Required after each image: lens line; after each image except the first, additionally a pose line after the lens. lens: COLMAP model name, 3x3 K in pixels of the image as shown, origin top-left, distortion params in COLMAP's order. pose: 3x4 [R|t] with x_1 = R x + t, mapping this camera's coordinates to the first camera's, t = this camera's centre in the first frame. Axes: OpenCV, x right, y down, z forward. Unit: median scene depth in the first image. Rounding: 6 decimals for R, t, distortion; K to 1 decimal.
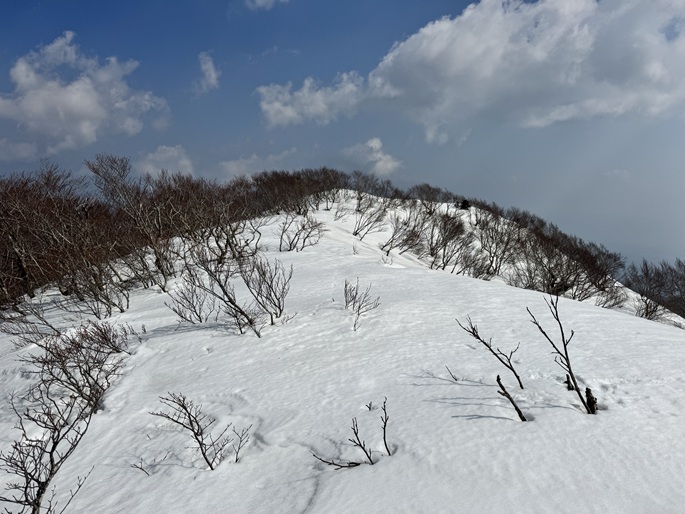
lens RADIAL K [[463.2, 0, 342.5], [0, 463.2, 257.0], [0, 0, 1]] dist [0.083368, -0.124236]
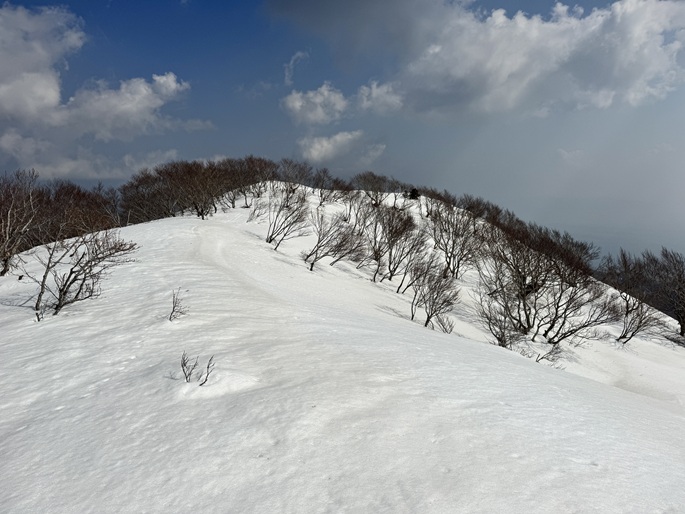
lens RADIAL K [[463.2, 0, 342.5], [0, 463.2, 257.0], [0, 0, 1]] dist [0.083368, -0.124236]
pose [[0.993847, -0.054142, 0.096632, 0.046961], [0.052575, 0.998442, 0.018695, -0.020938], [-0.097494, -0.013499, 0.995145, 0.172309]]
